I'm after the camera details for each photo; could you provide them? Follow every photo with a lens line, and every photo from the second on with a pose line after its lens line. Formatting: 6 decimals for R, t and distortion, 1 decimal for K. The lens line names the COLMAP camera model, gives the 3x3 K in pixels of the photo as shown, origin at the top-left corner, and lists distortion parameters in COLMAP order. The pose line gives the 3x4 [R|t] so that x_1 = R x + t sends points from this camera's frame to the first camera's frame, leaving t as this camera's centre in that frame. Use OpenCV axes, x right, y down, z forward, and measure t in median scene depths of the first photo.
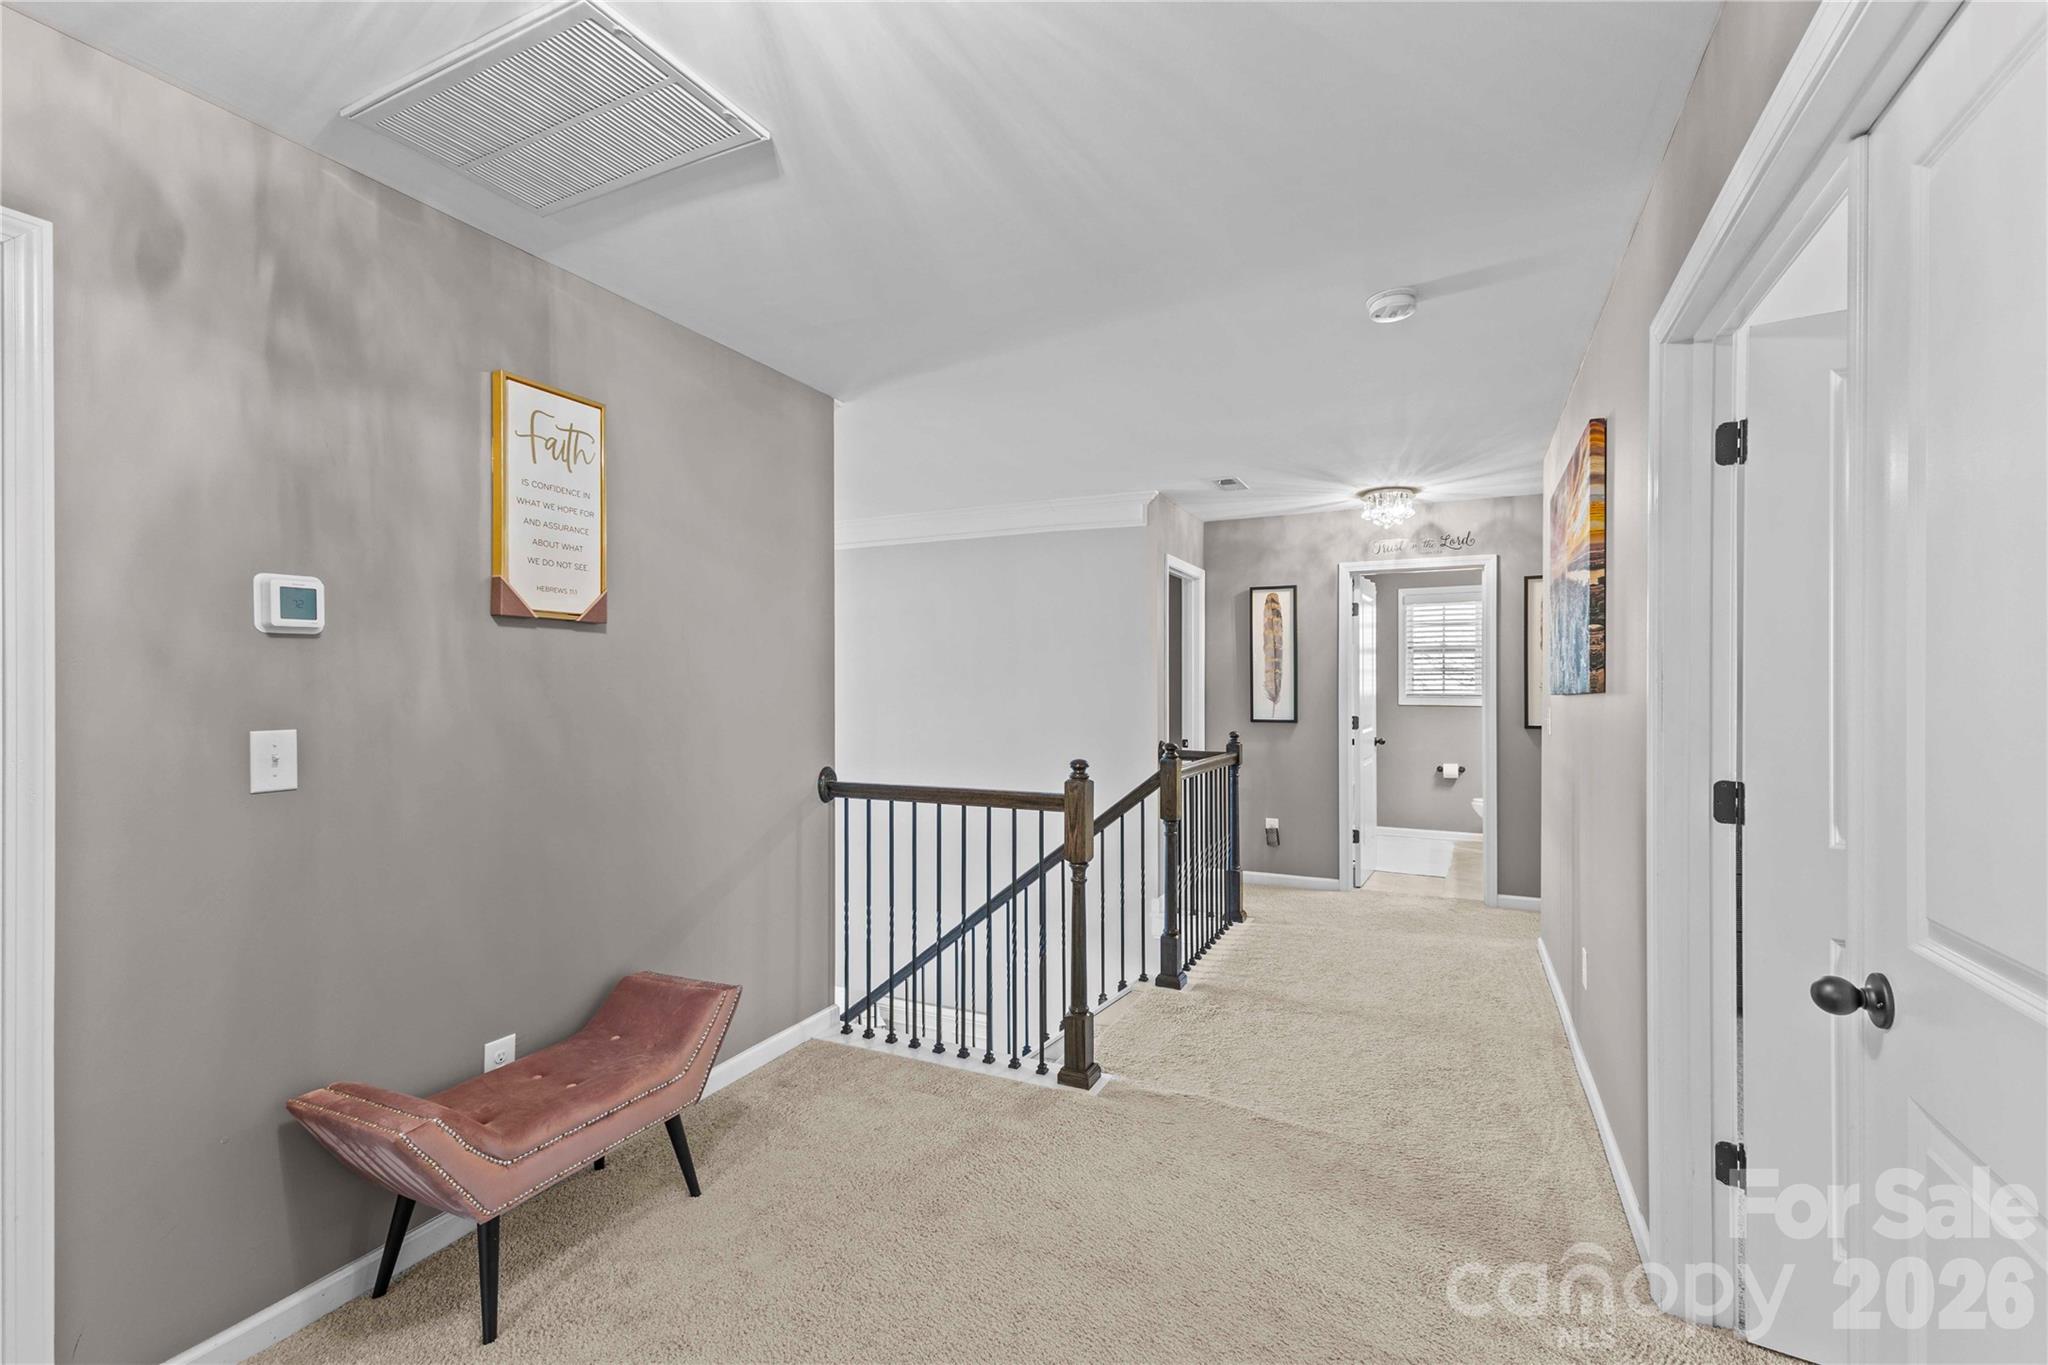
lens RADIAL K [[882.5, 0, 1022.3], [0, 882.5, 685.0], [0, 0, 1]] dist [0.011615, -0.003258]
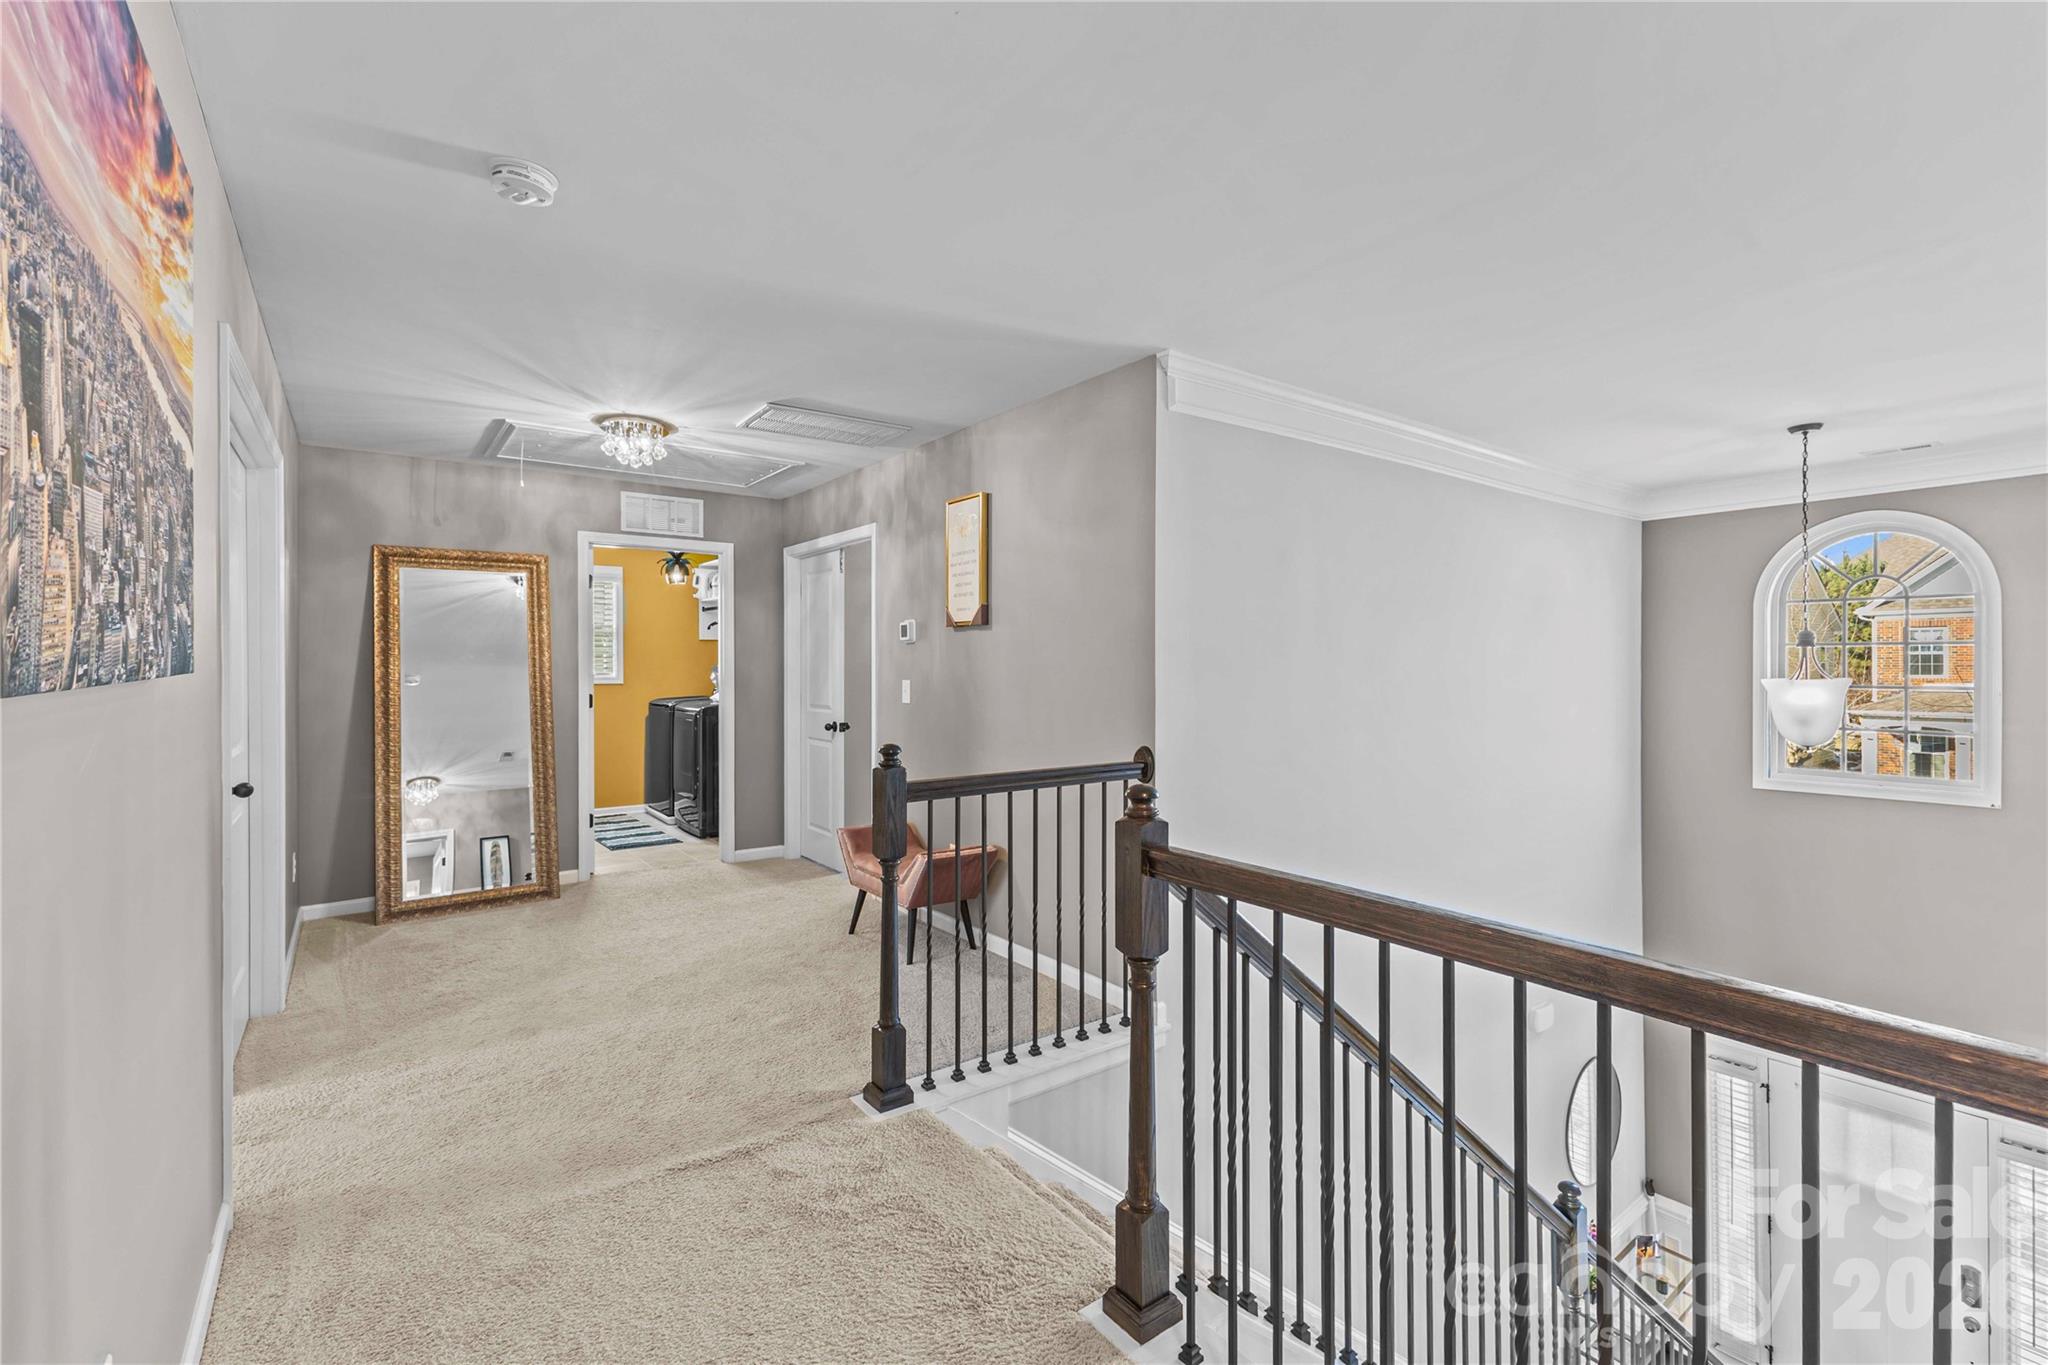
lens RADIAL K [[882.5, 0, 1020.3], [0, 882.5, 673.5], [0, 0, 1]] dist [0.011615, -0.003258]
pose [[-0.452451, 0.008217, -0.891751, 1.065148], [0.002748, 0.999966, 0.007820, 0.010028], [0.891785, 0.001088, -0.452458, 1.994088]]
